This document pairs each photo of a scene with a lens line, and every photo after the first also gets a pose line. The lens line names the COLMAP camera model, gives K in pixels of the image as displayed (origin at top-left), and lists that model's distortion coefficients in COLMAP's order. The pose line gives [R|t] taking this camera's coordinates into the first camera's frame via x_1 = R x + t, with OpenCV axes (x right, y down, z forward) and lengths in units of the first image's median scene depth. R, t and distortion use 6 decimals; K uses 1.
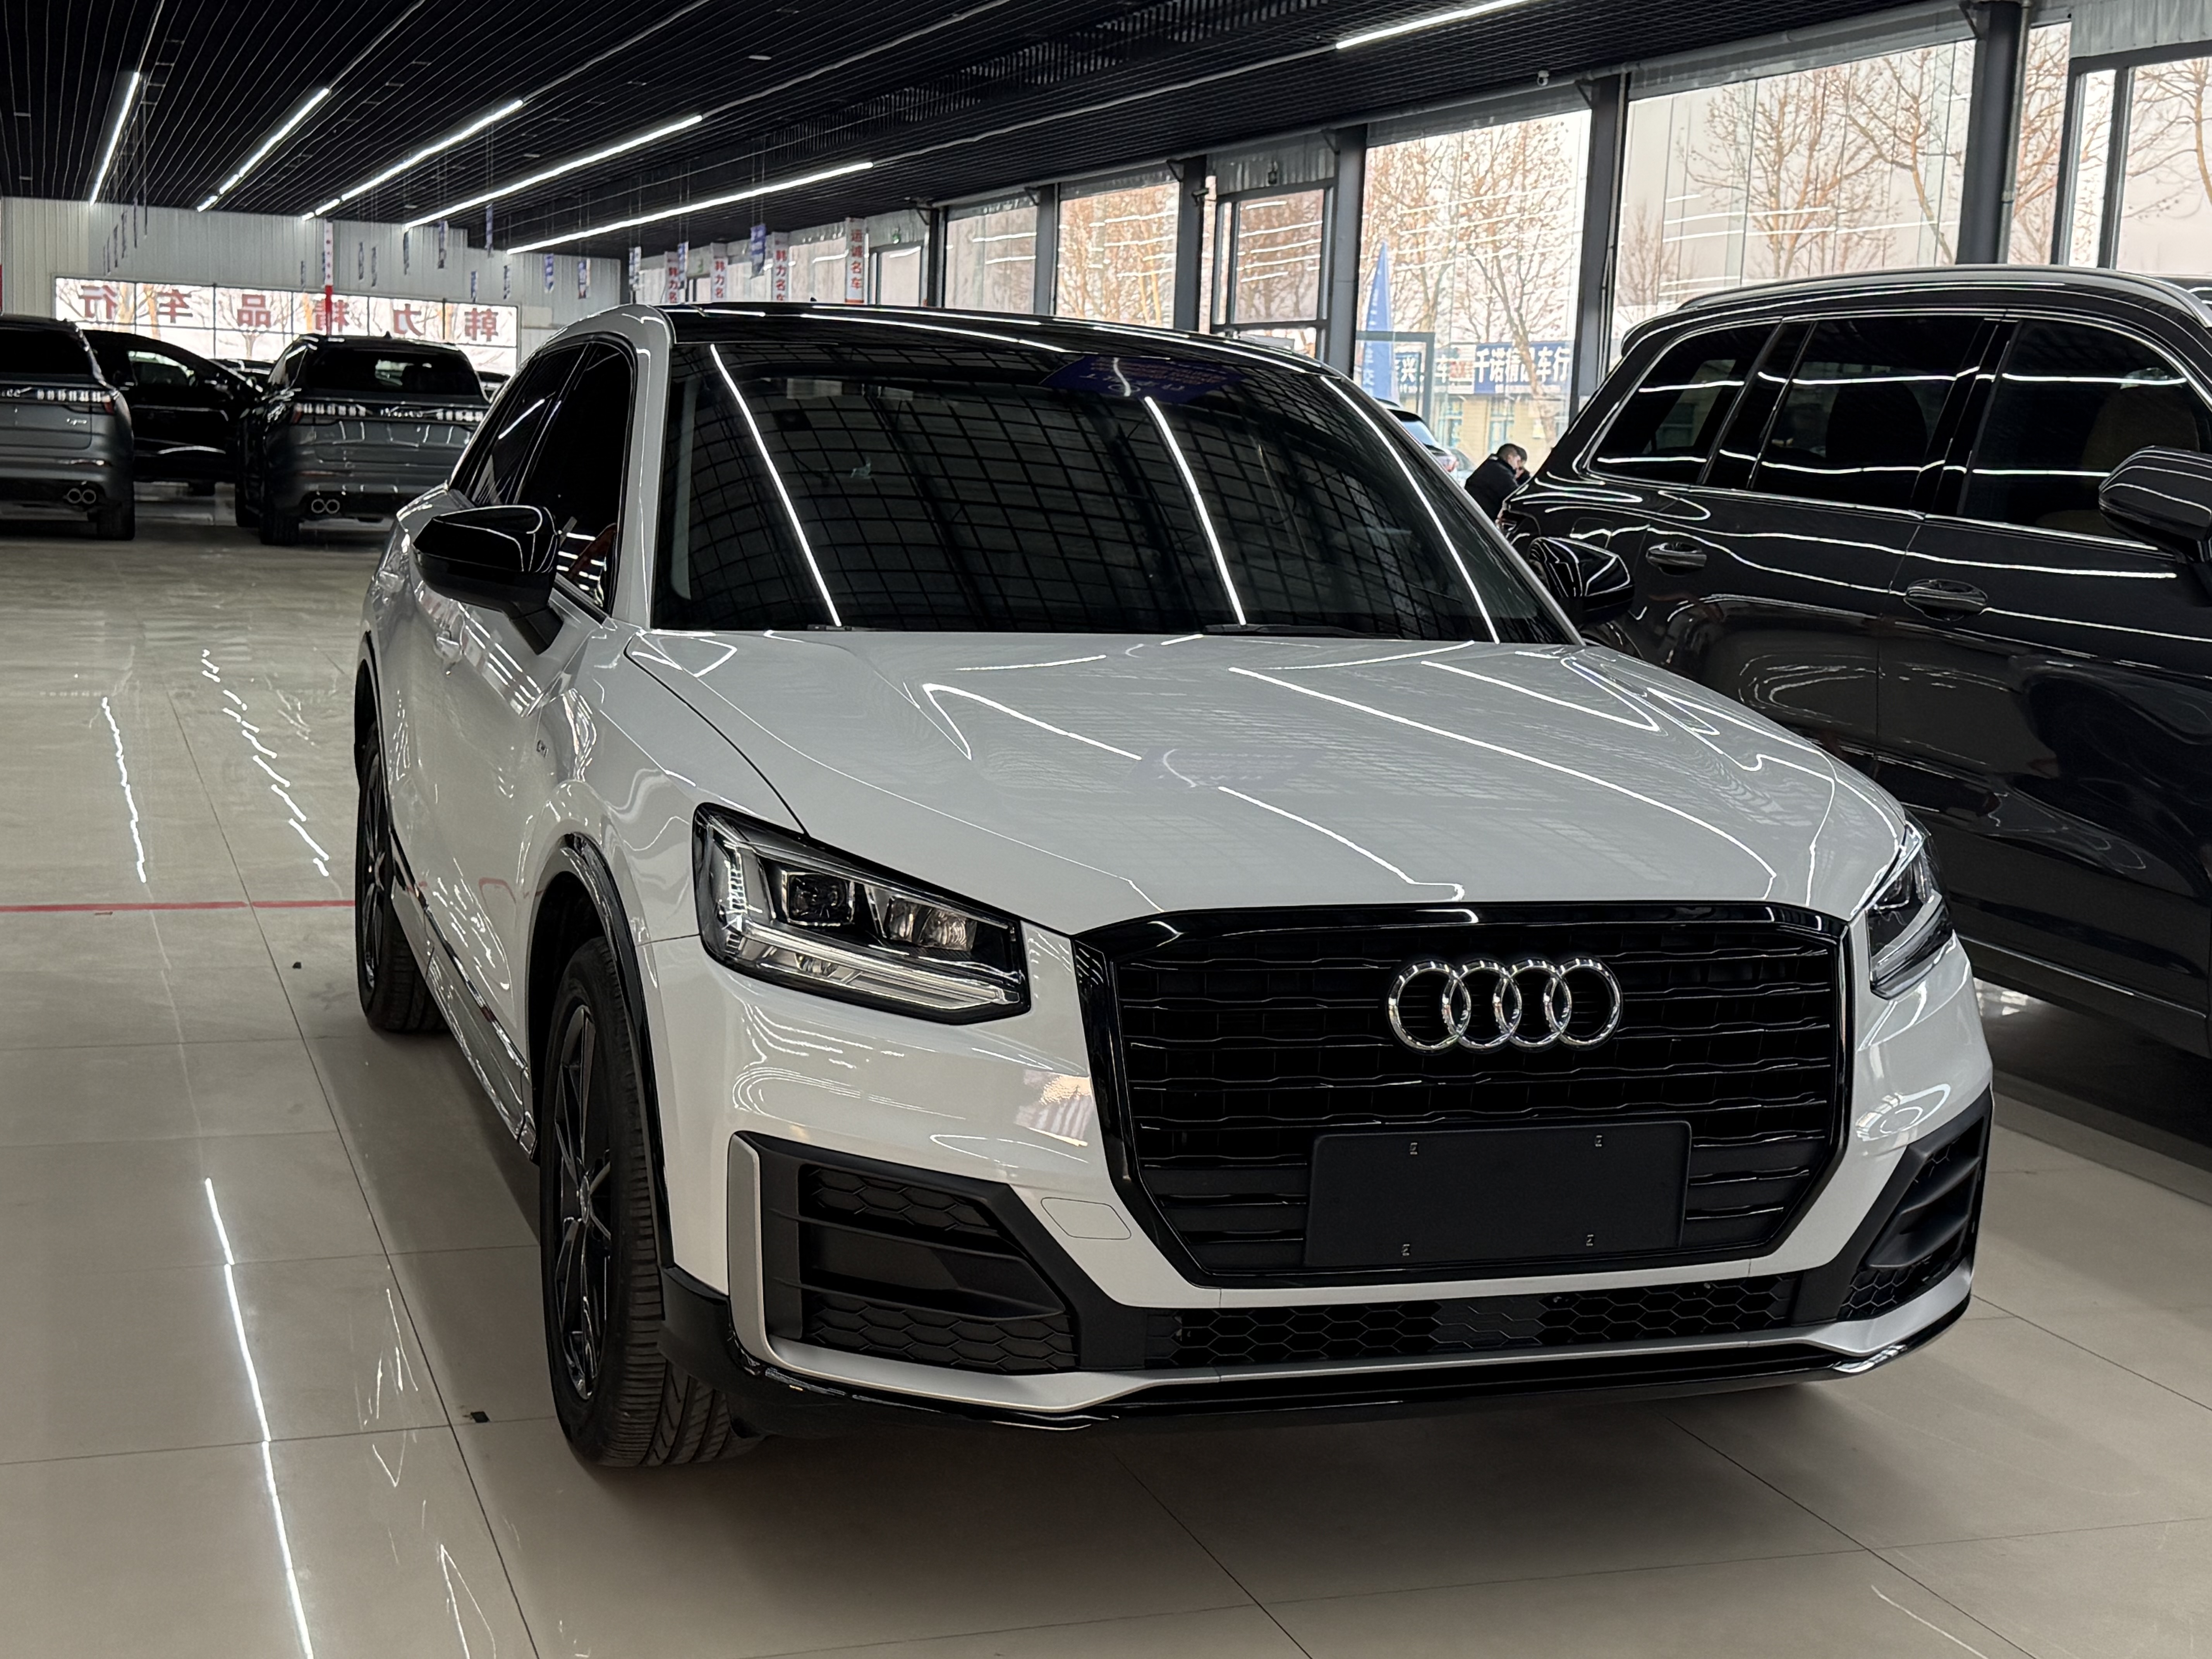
lens RADIAL K [[2986.4, 0, 1106.0], [0, 2986.4, 829.5], [0, 0, 1]] dist [0.179460, -0.456823]
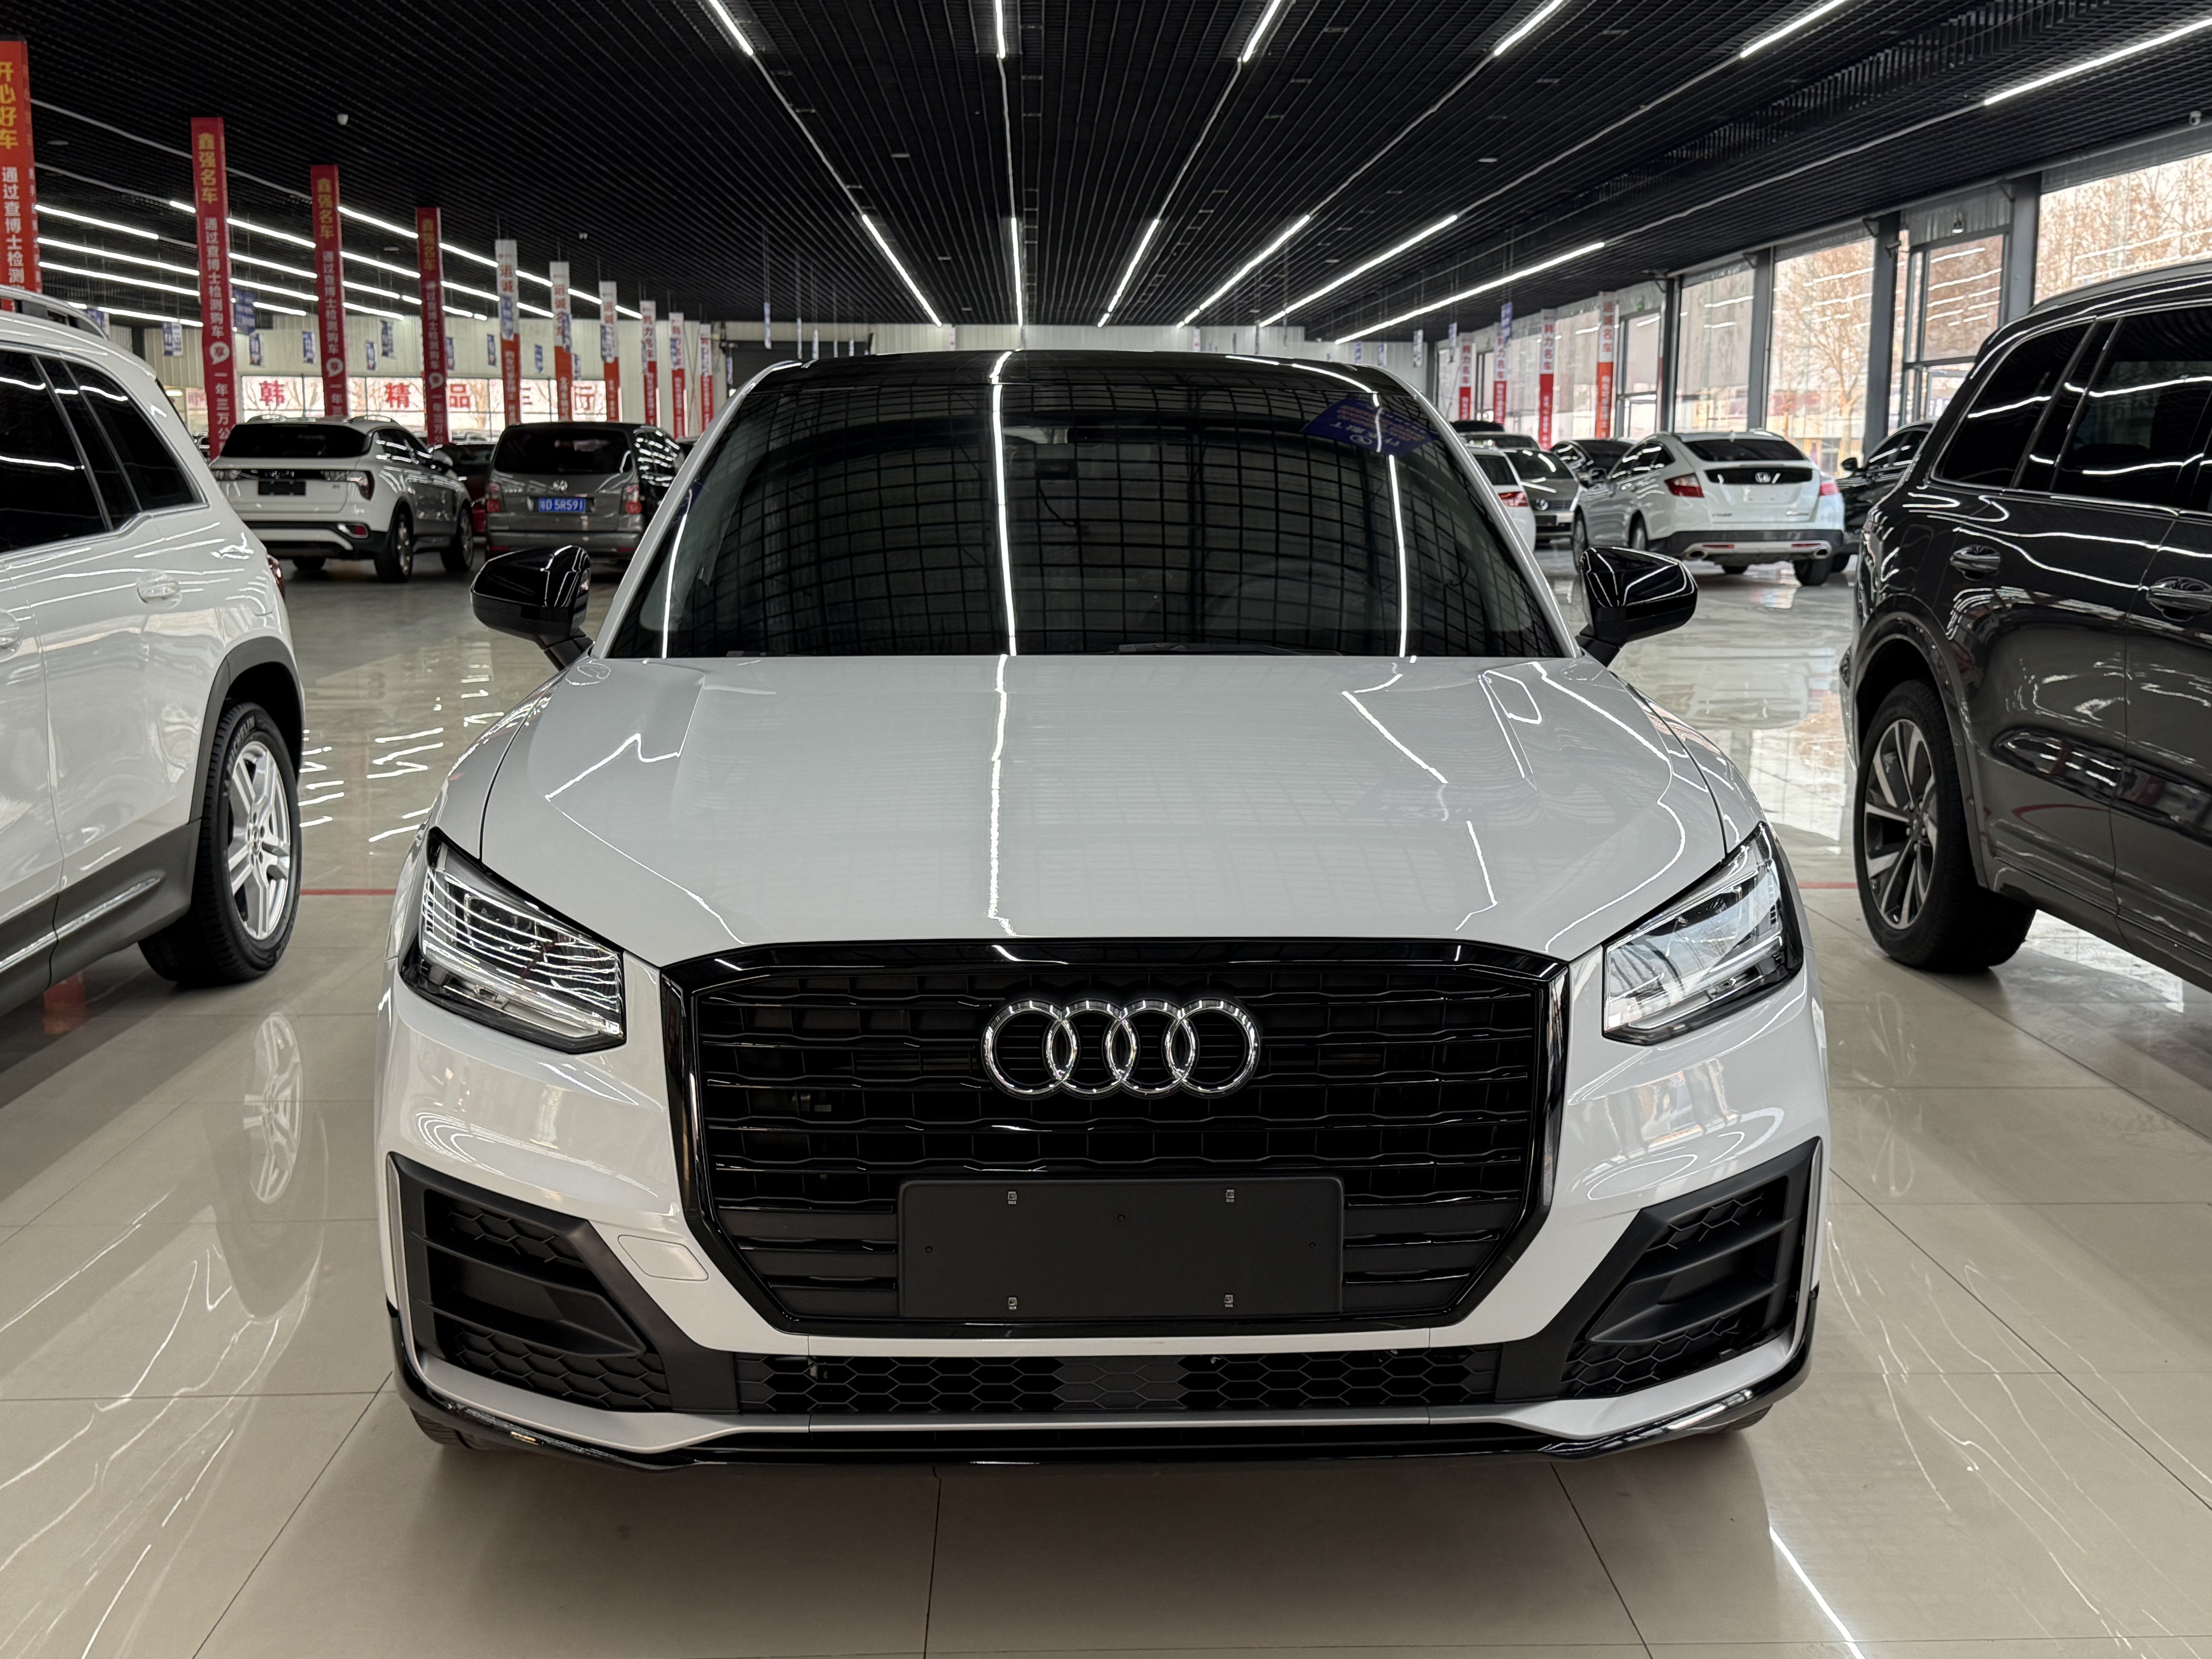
lens RADIAL K [[2431.0, 0, 1118.5], [0, 2431.0, 863.3], [0, 0, 1]] dist [0.175598, -0.417610]
pose [[0.951930, 0.007421, -0.306225, 0.316323], [-0.000748, 0.999760, 0.021905, -0.013831], [0.306314, -0.020624, 0.951707, 0.238954]]
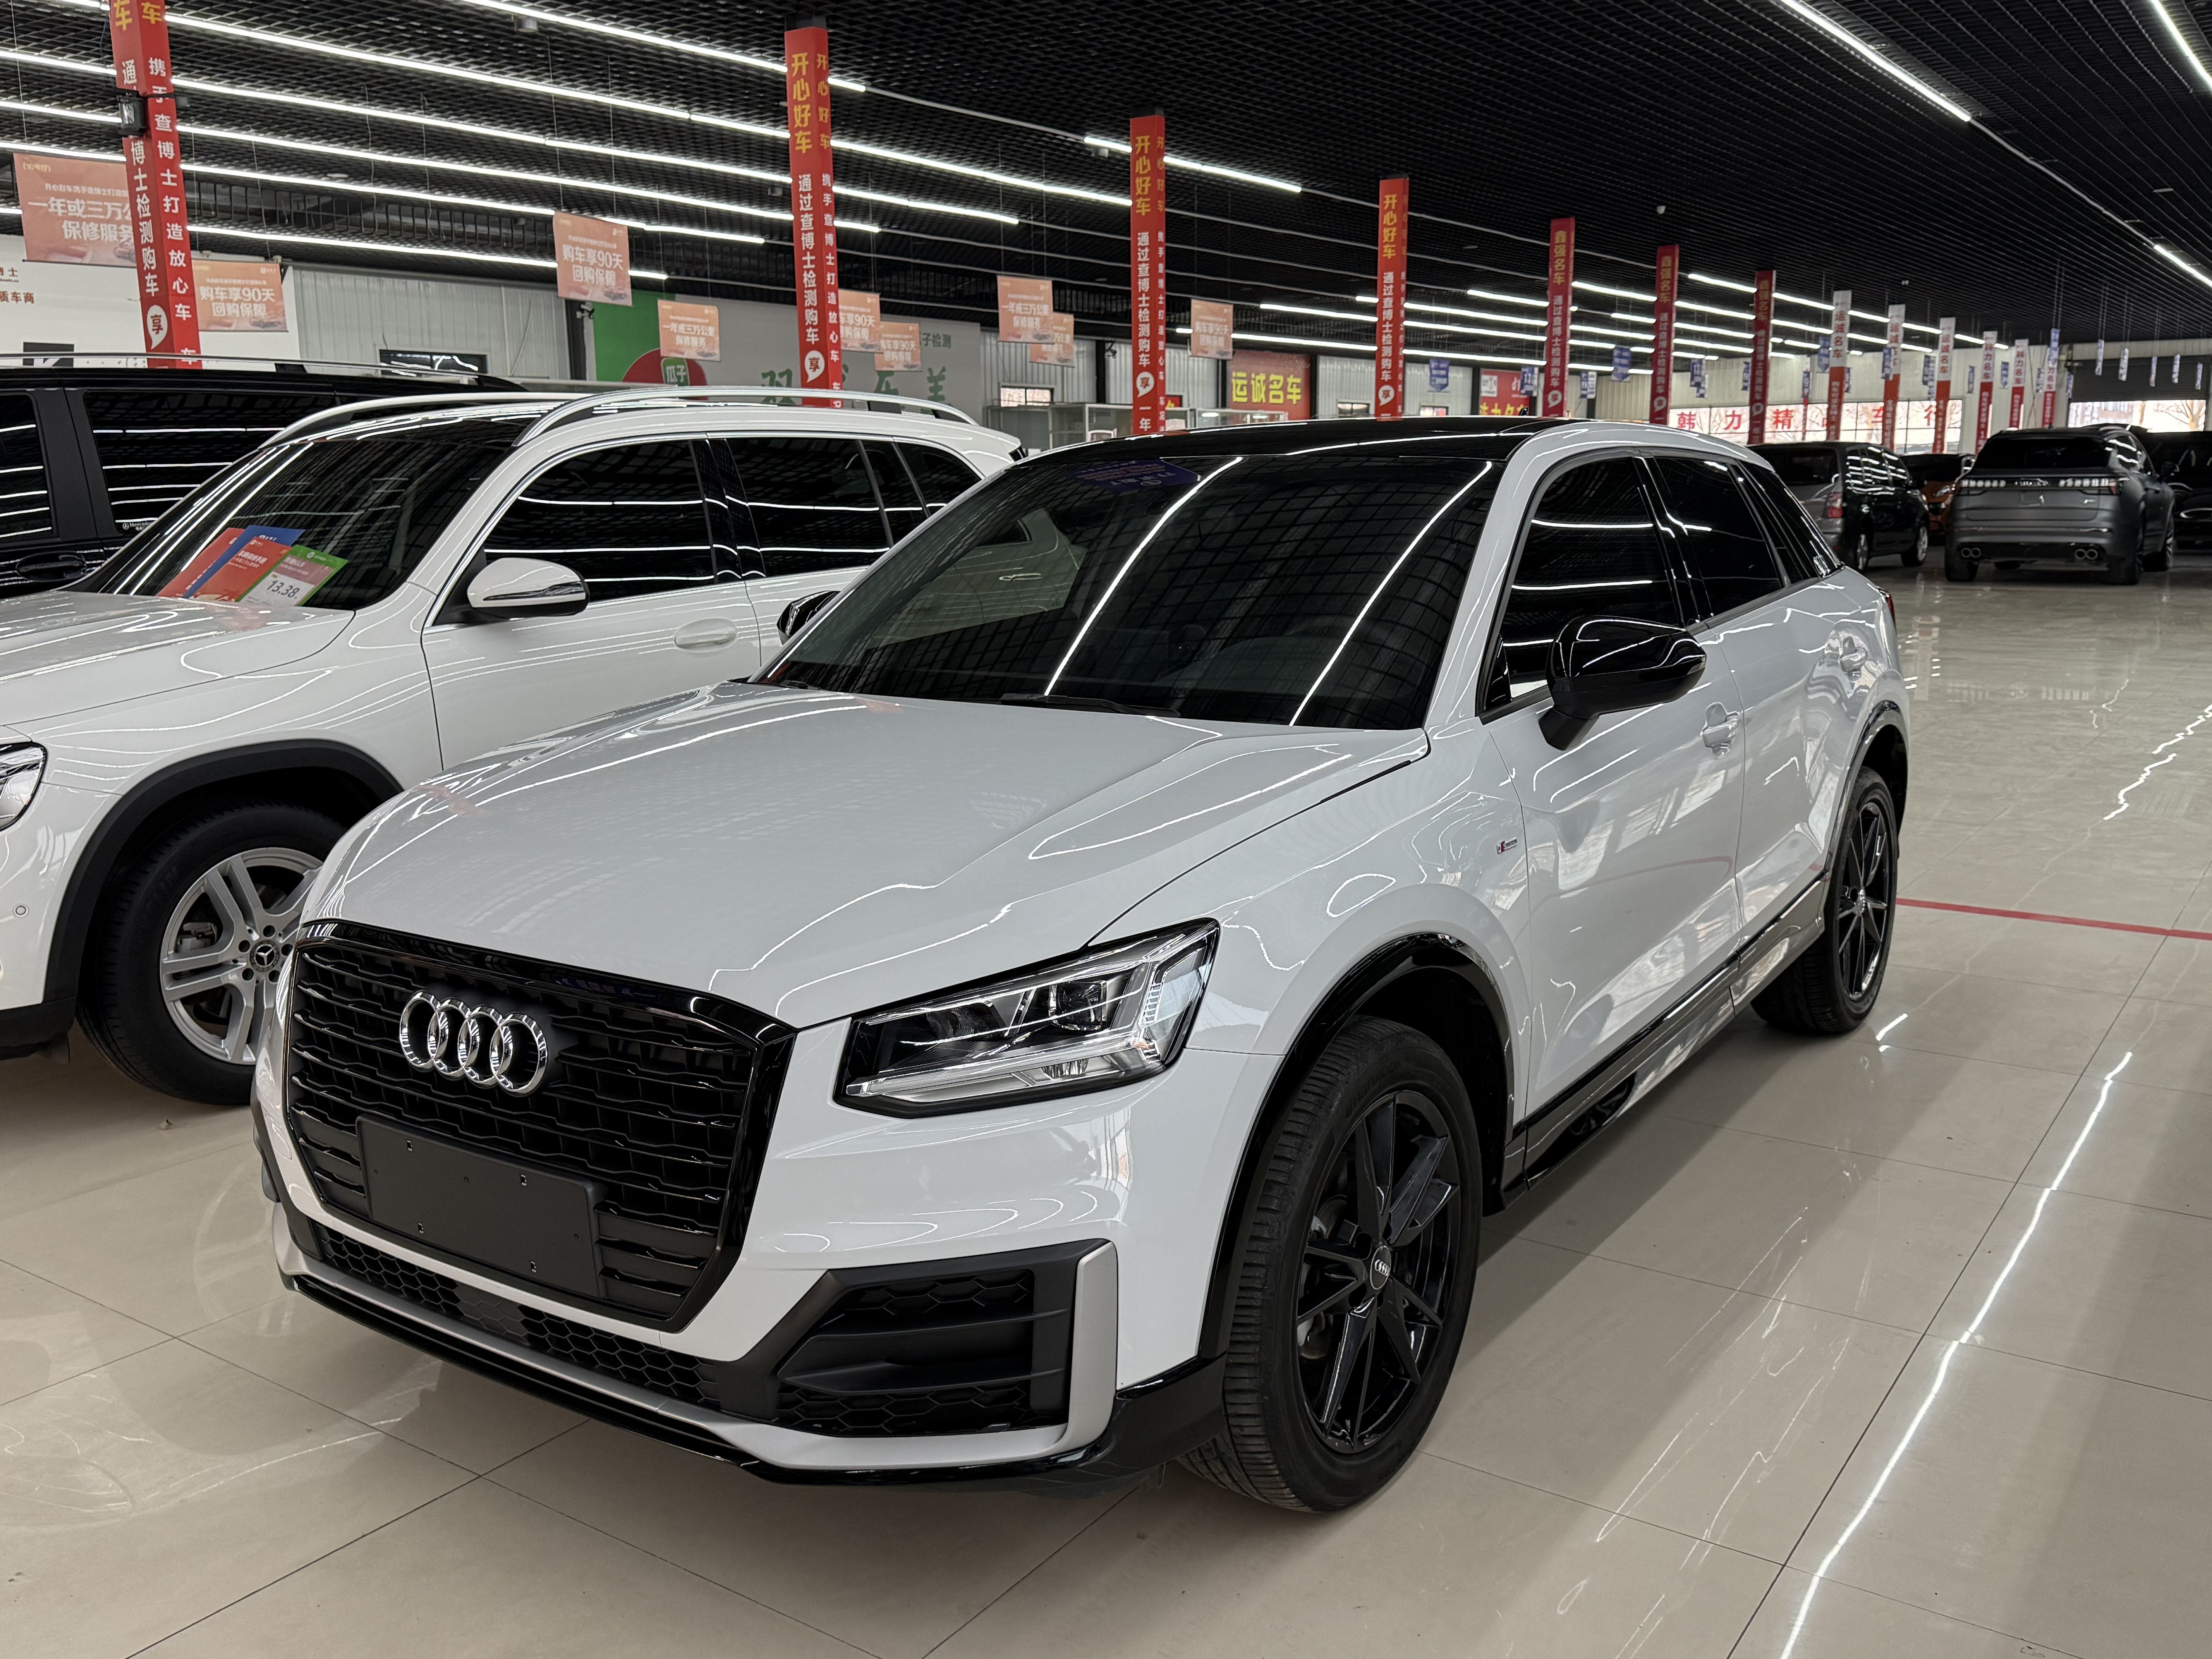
lens RADIAL K [[1894.3, 0, 1106.0], [0, 1894.3, 829.5], [0, 0, 1]] dist [0.101195, -0.249731]
pose [[0.573757, 0.095065, -0.813490, 0.740295], [-0.066954, 0.995361, 0.069096, -0.076935], [0.816284, 0.014823, 0.577460, 0.670579]]
